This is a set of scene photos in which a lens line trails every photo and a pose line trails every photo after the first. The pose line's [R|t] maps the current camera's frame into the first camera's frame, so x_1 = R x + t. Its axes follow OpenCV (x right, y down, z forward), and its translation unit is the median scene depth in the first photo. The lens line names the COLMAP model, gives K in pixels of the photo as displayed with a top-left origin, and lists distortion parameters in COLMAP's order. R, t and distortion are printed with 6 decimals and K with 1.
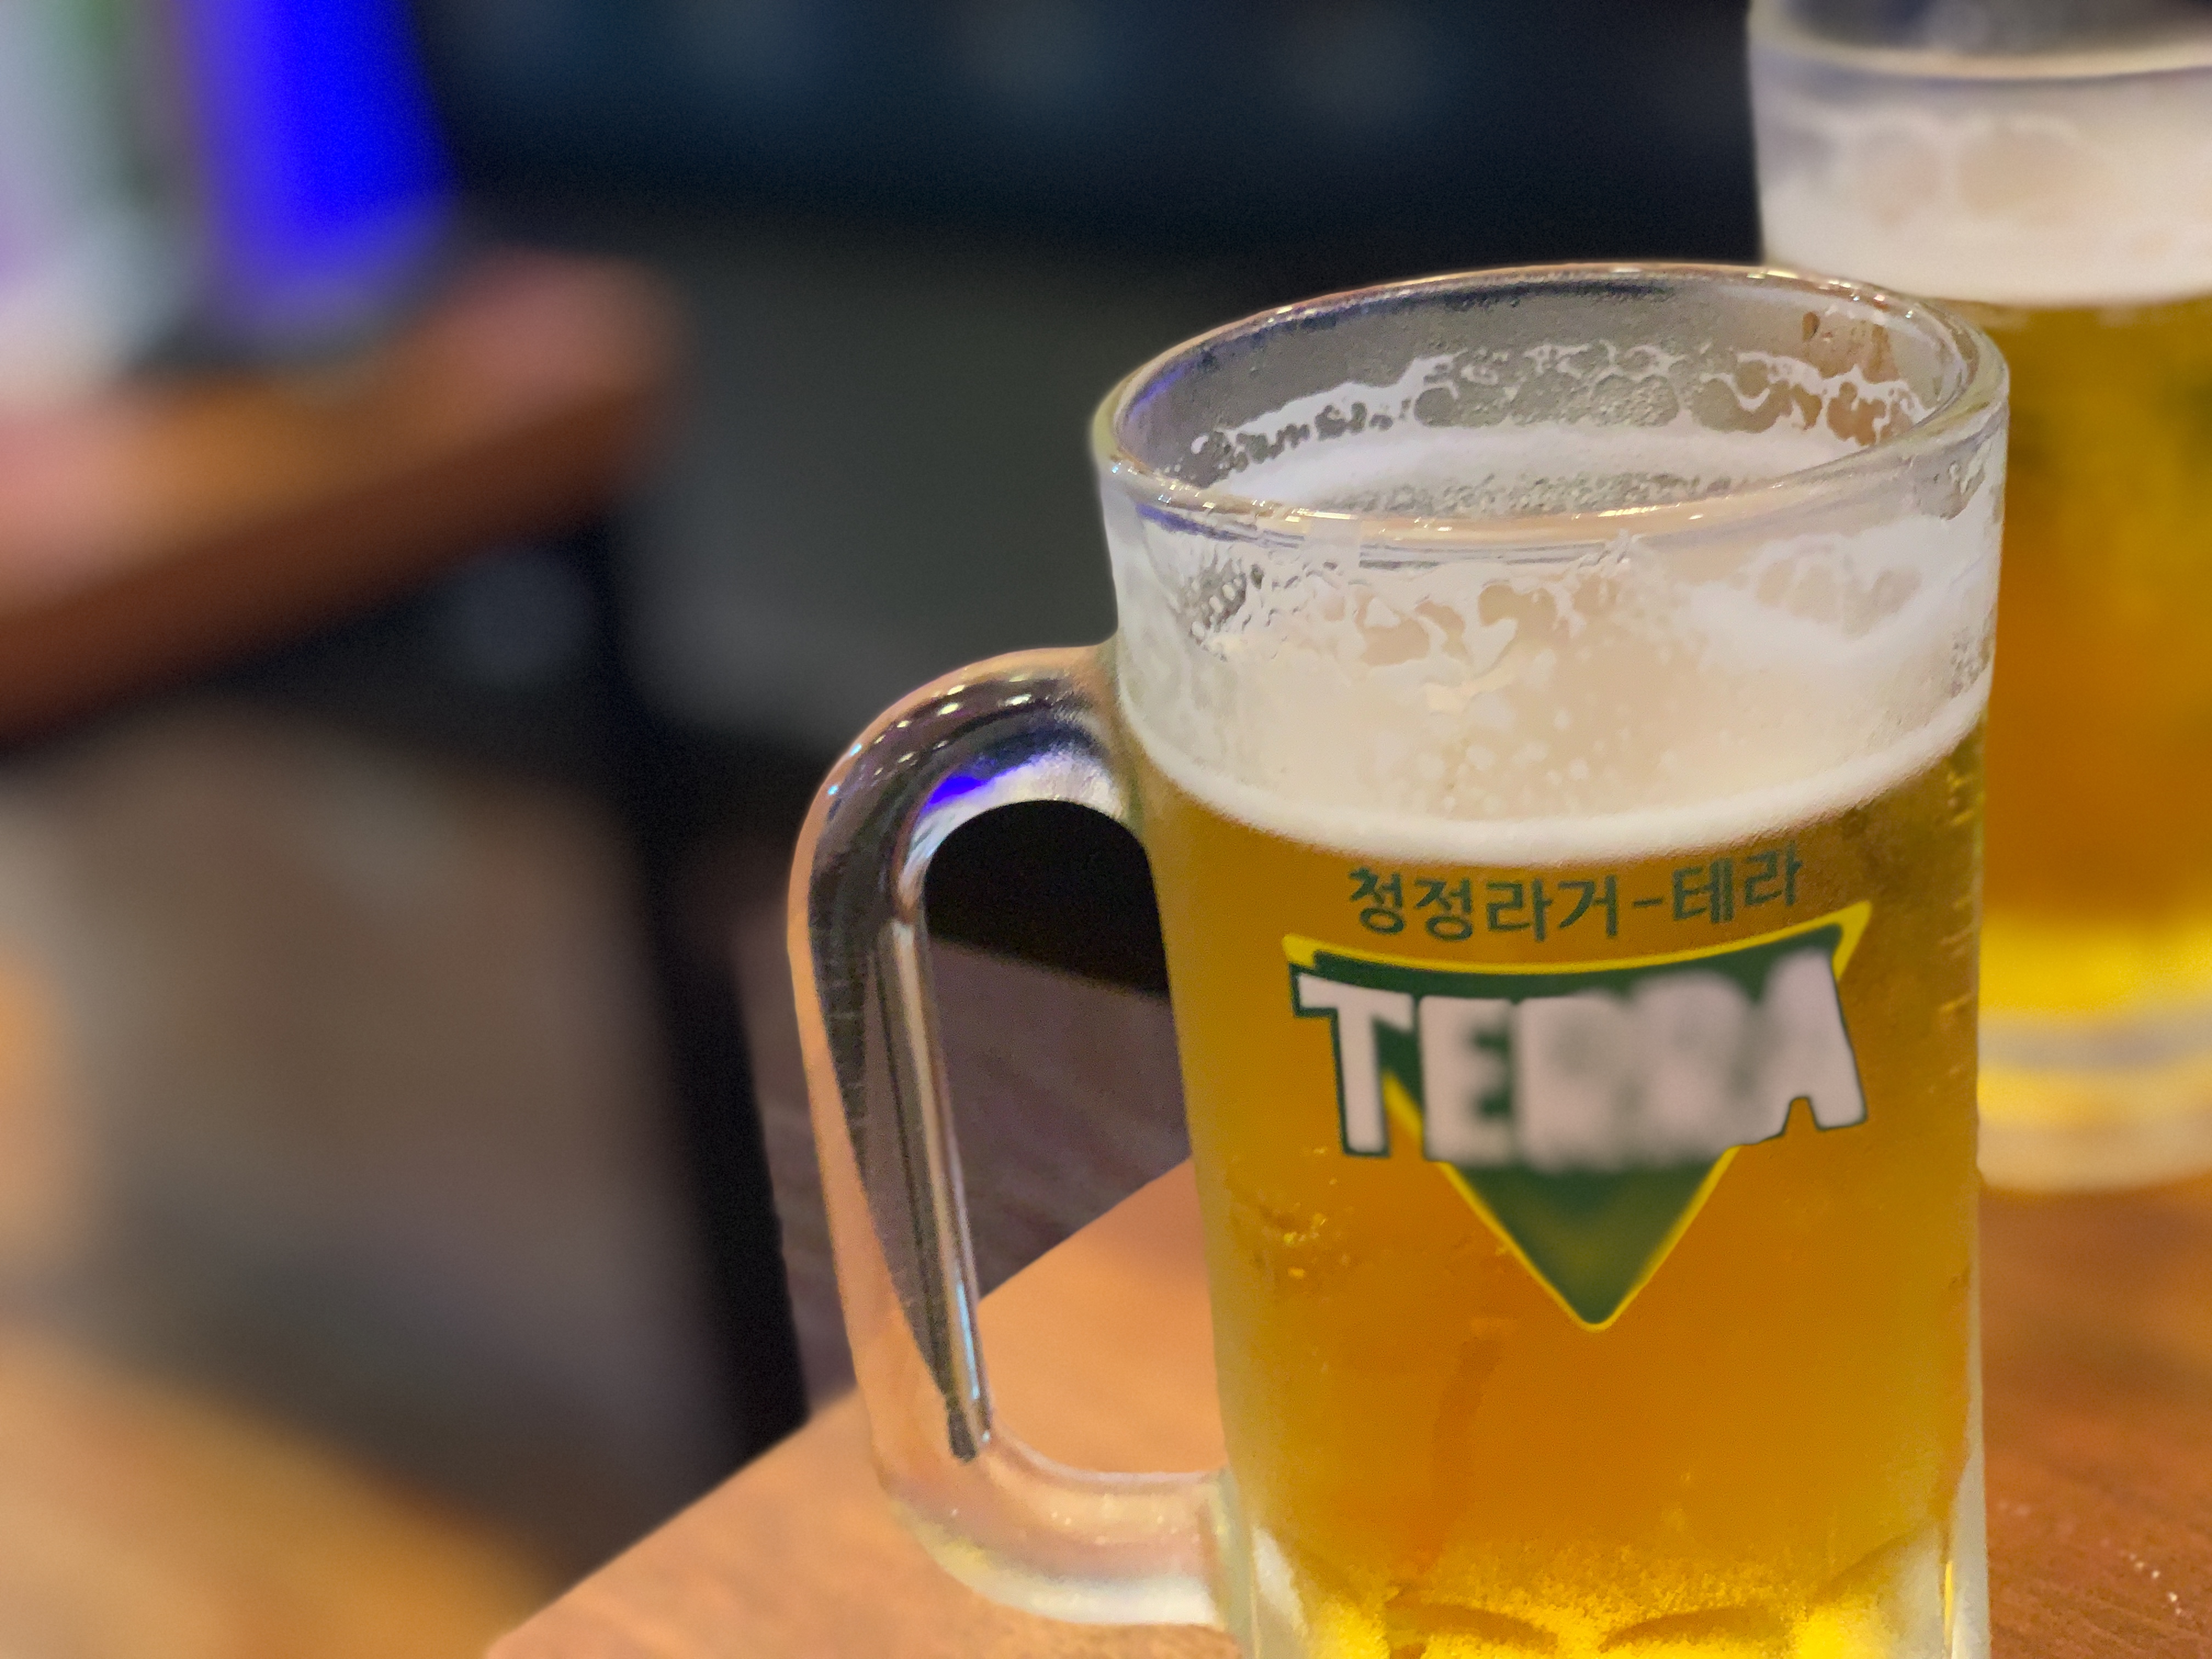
lens RADIAL K [[3401.3, 0, 1106.0], [0, 3401.3, 829.5], [0, 0, 1]] dist [-0.047873, 0.138786]
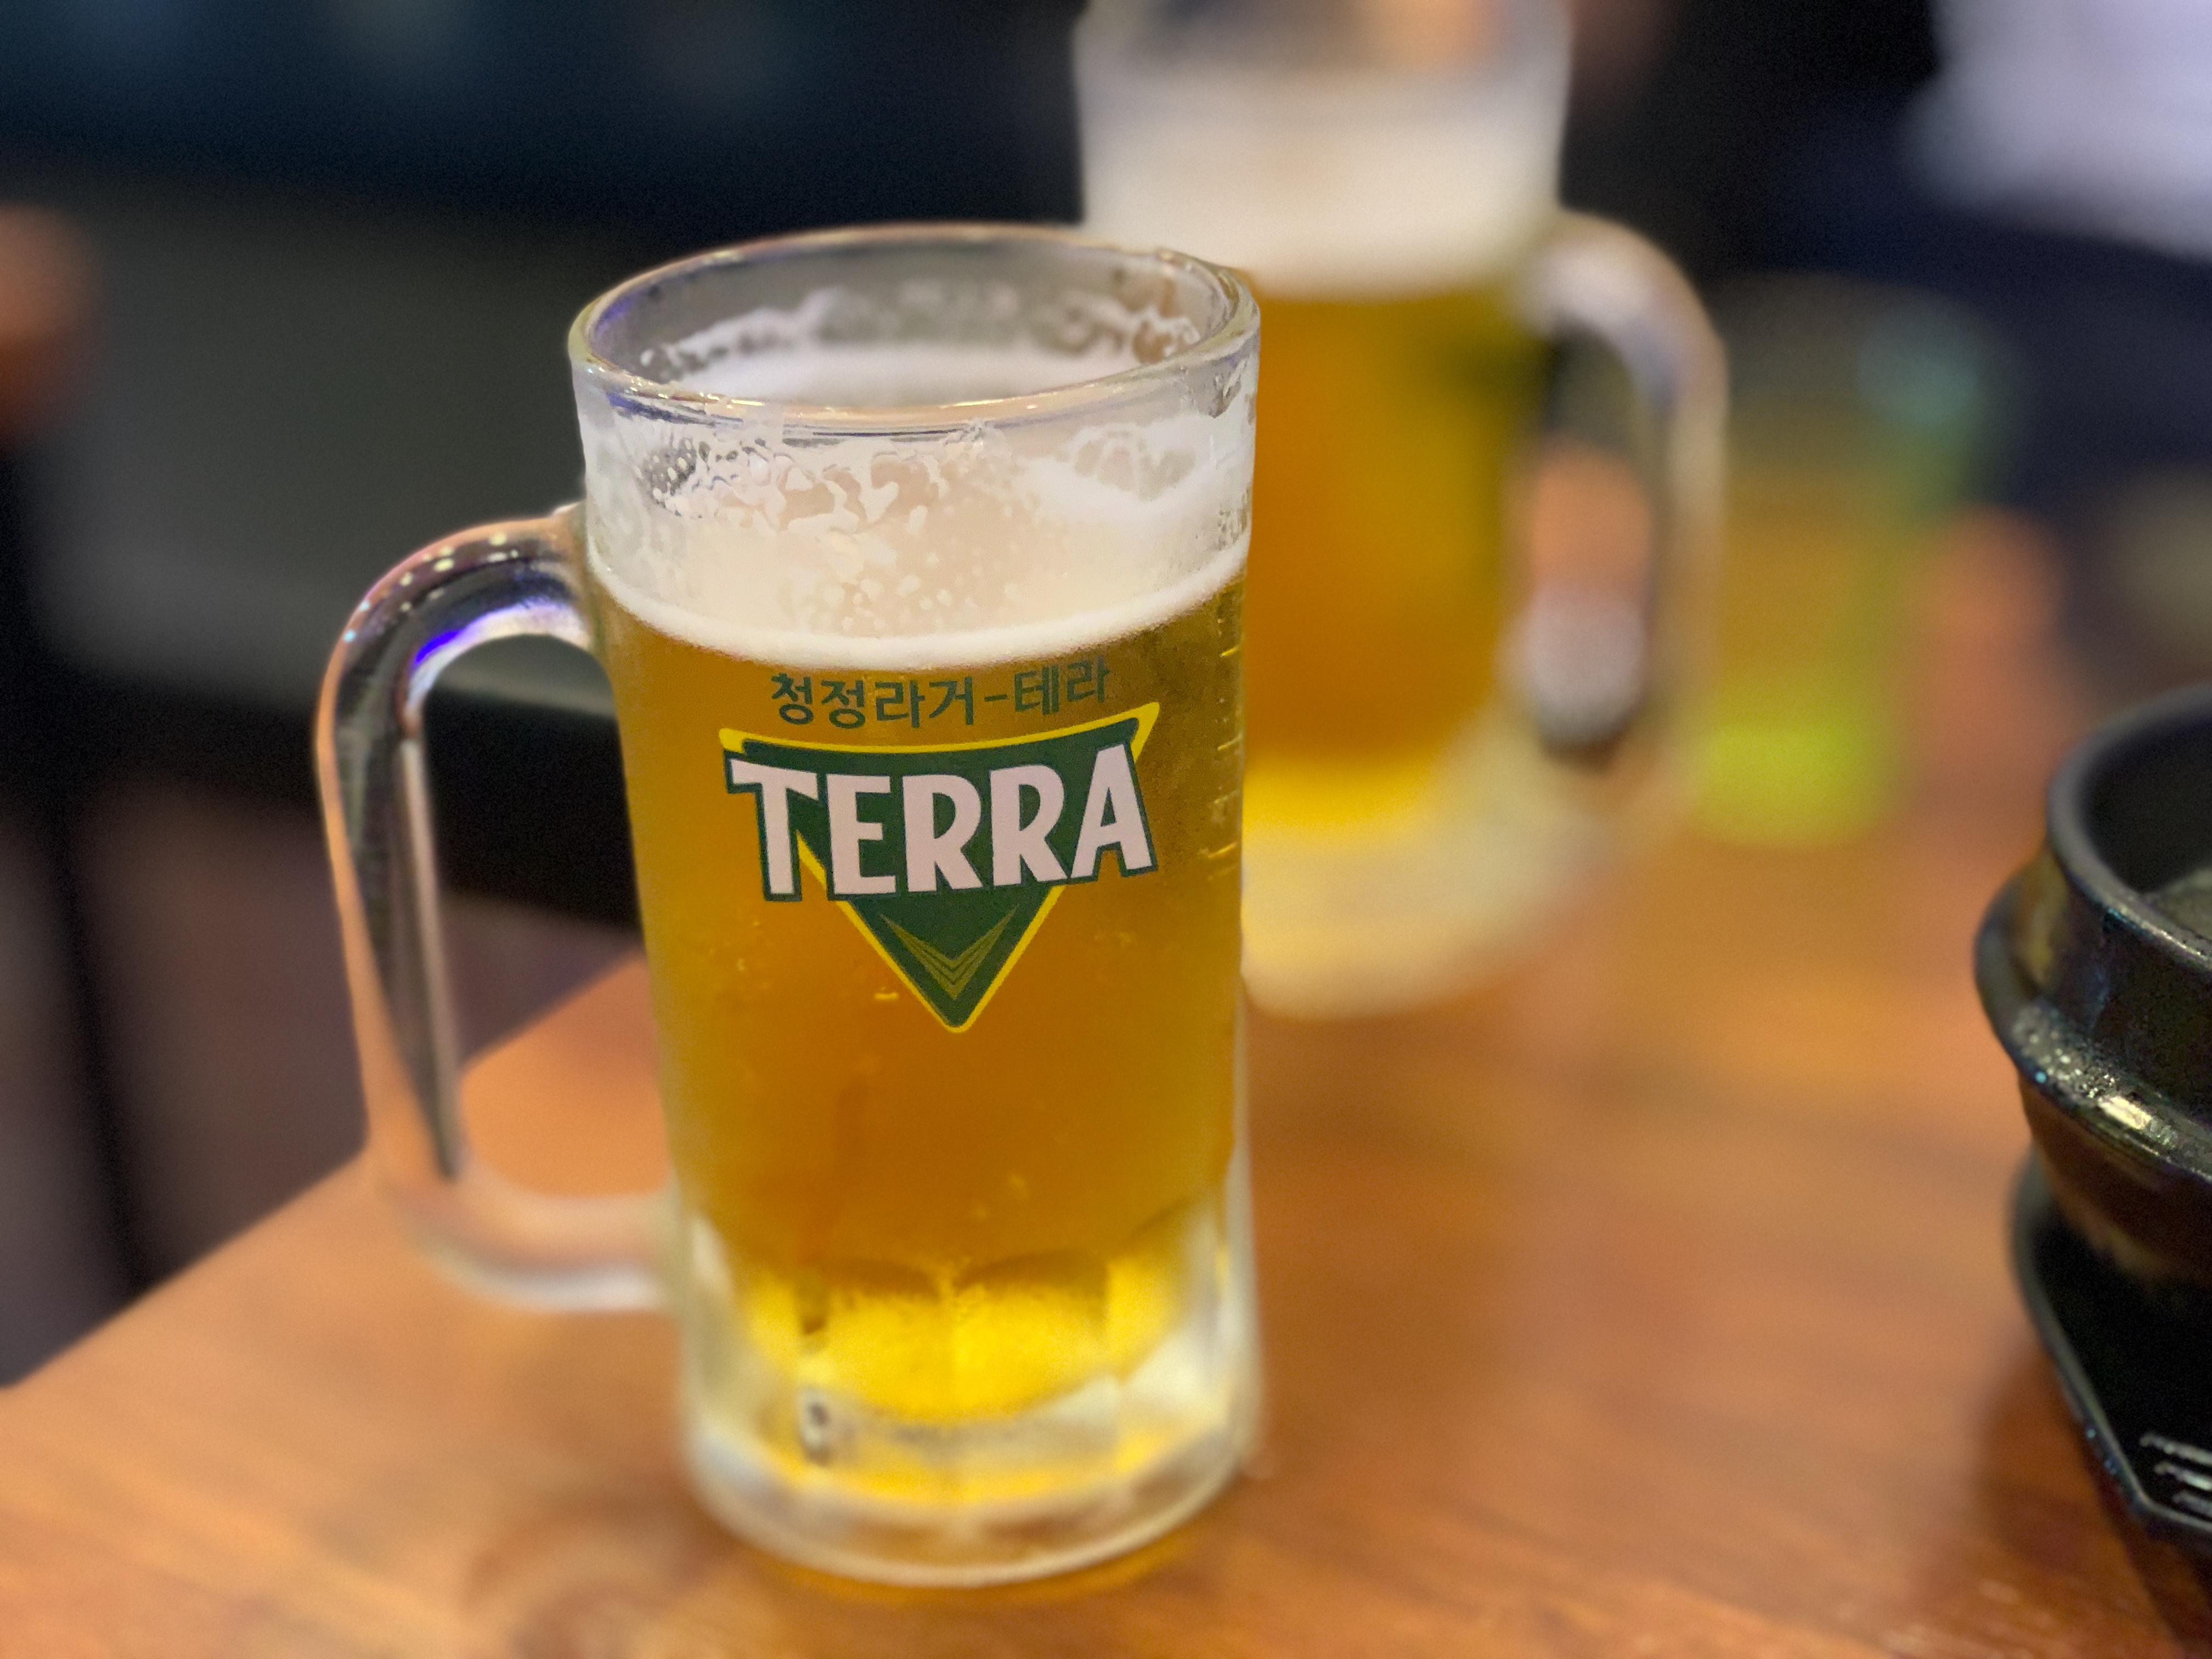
lens RADIAL K [[3357.6, 0, 1012.0], [0, 3357.6, 835.0], [0, 0, 1]] dist [-0.680838, 14.133025]
pose [[0.985811, -0.001833, 0.167850, -0.054076], [0.000530, 0.999969, 0.007806, 0.063533], [-0.167859, -0.007606, 0.985782, -0.292744]]
